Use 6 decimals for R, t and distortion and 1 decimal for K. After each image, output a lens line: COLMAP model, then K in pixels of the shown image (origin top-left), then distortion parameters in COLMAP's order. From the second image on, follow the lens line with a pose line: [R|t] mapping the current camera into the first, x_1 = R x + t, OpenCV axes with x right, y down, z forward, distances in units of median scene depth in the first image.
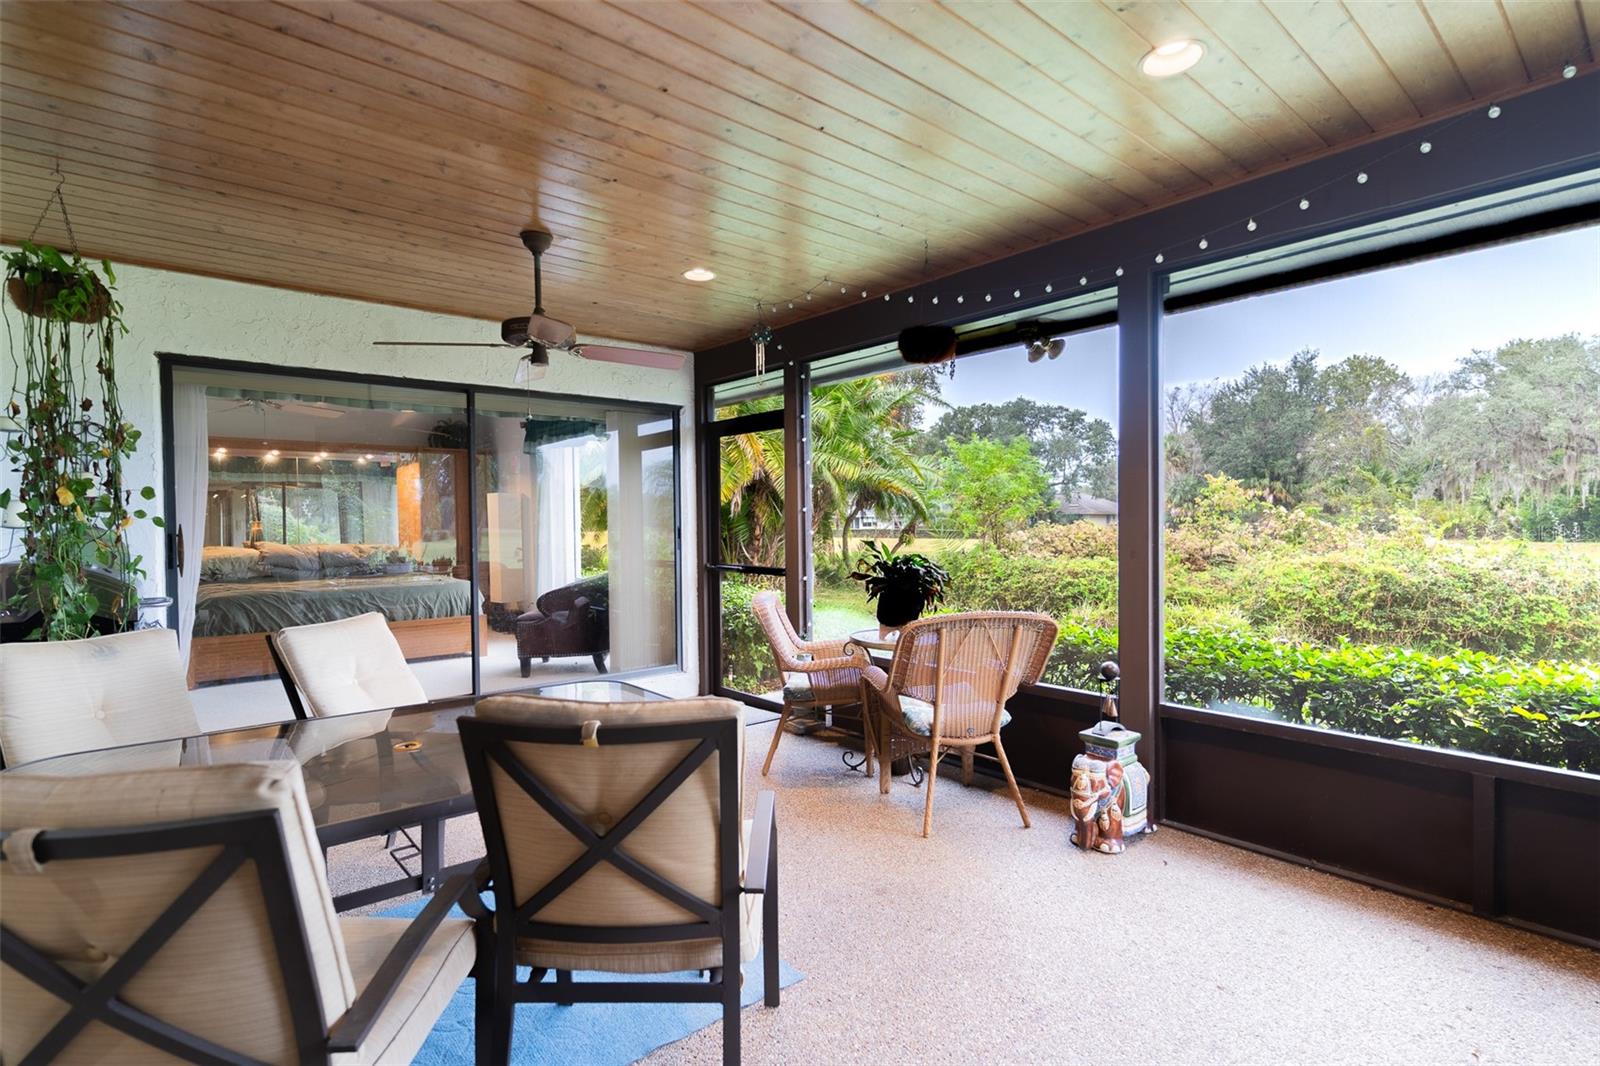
lens RADIAL K [[771.6, 0, 801.4], [0, 771.6, 529.6], [0, 0, 1]] dist [0.003200, -0.000860]
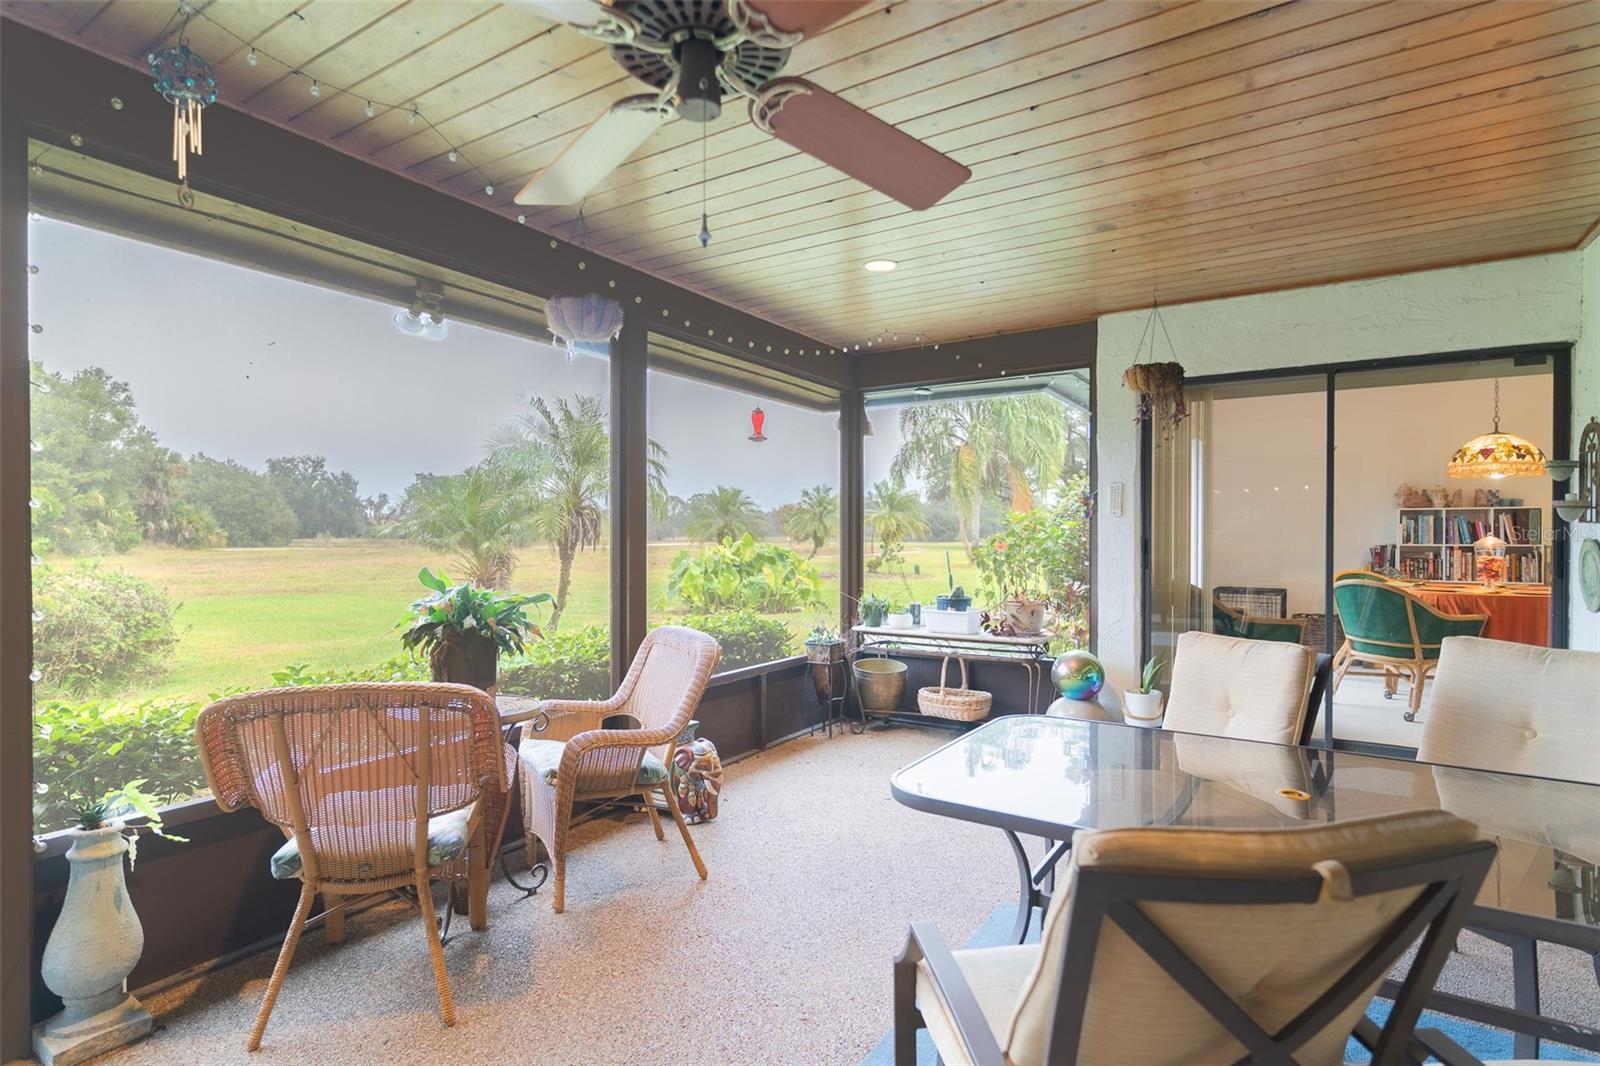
lens RADIAL K [[811.7, 0, 828.7], [0, 811.7, 532.8], [0, 0, 1]] dist [-0.000869, -0.001205]
pose [[-0.302053, -0.002093, 0.953289, -0.899898], [0.016836, 0.999830, 0.007530, -0.034098], [-0.953143, 0.018324, -0.301966, 1.239753]]
